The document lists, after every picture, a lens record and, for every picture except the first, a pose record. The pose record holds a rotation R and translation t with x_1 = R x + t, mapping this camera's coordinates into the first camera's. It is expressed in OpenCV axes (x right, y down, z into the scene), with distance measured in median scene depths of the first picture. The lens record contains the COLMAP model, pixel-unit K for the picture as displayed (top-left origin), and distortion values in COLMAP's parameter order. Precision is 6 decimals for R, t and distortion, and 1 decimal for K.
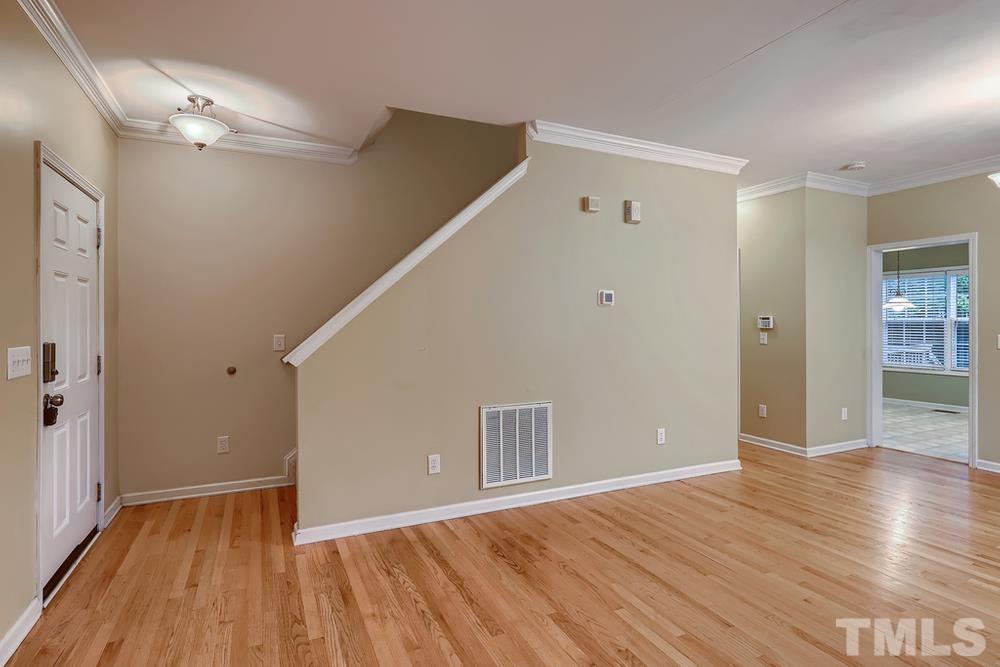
lens RADIAL K [[503.9, 0, 495.2], [0, 503.9, 328.4], [0, 0, 1]] dist [-0.005944, -0.000922]
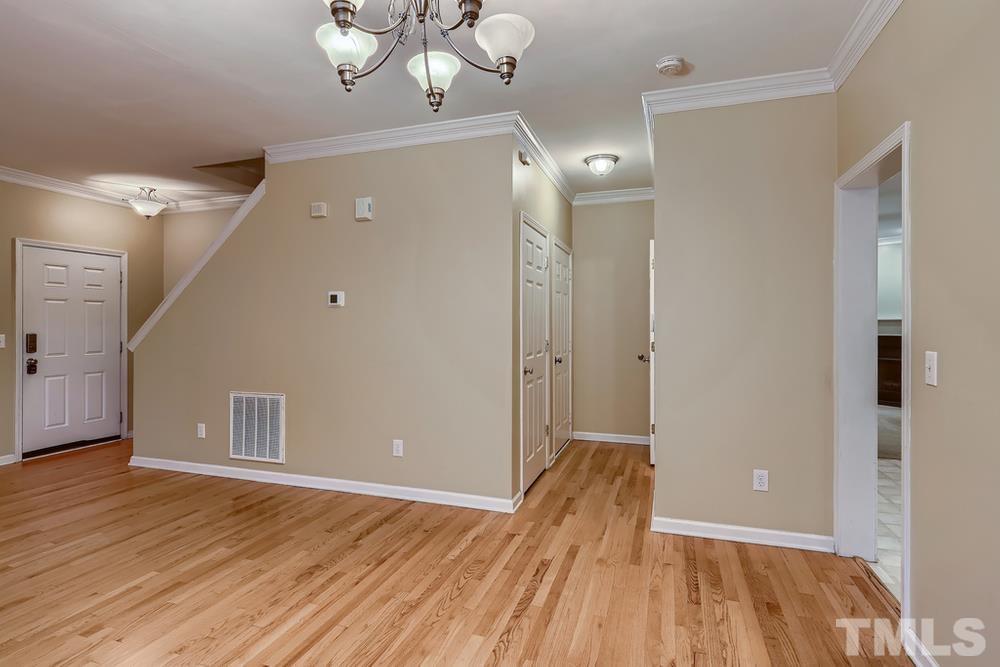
lens RADIAL K [[503.9, 0, 501.0], [0, 503.9, 321.1], [0, 0, 1]] dist [-0.005944, -0.000922]
pose [[0.738079, 0.004499, -0.674699, 1.369539], [-0.006167, 0.999981, -0.000078, -0.025294], [0.674686, 0.004218, 0.738093, 0.556612]]
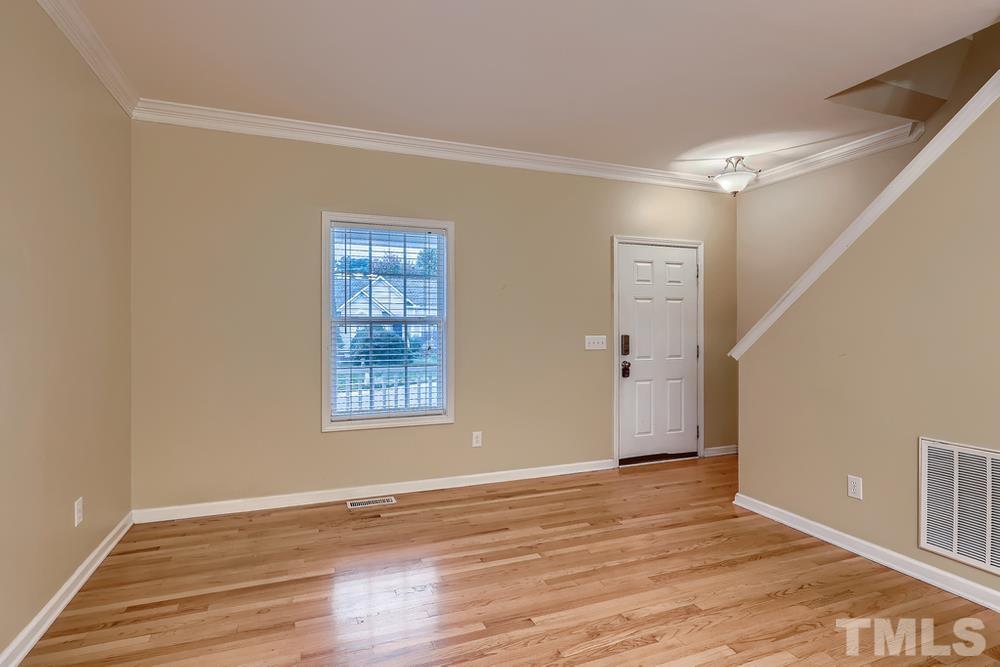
lens RADIAL K [[503.9, 0, 495.8], [0, 503.9, 324.9], [0, 0, 1]] dist [-0.005944, -0.000922]
pose [[-0.054524, 0.005556, -0.998497, 0.786857], [-0.003461, 0.999977, 0.005754, -0.014728], [0.998506, 0.003770, -0.054503, 0.427616]]
